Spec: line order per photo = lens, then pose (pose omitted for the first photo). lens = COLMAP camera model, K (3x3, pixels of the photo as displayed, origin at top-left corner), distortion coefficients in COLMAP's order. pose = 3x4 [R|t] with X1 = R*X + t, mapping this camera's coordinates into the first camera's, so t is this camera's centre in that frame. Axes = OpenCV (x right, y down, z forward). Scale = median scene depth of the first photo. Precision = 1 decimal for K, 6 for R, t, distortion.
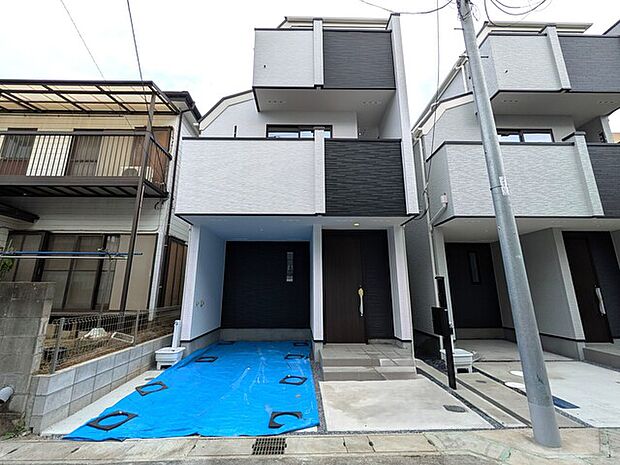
lens RADIAL K [[287.4, 0, 310.2], [0, 287.4, 214.0], [0, 0, 1]] dist [0.000294, -0.000100]
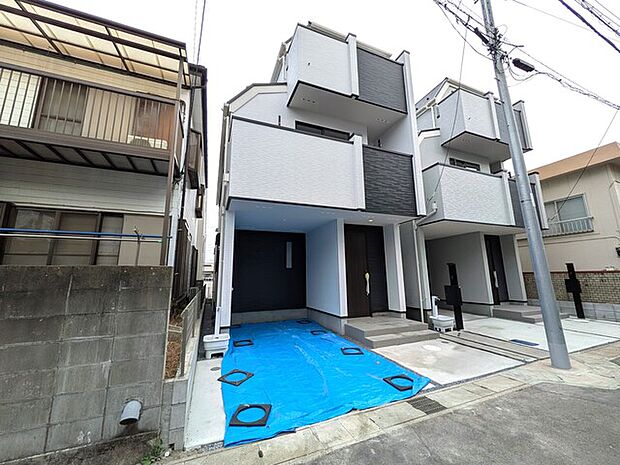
lens RADIAL K [[241.9, 0, 314.0], [0, 241.9, 228.0], [0, 0, 1]] dist [-0.000340, 0.000056]
pose [[0.934596, 0.054994, 0.351434, -0.453608], [-0.075593, 0.996116, 0.045154, 0.042759], [-0.347585, -0.068767, 0.935123, 0.142409]]
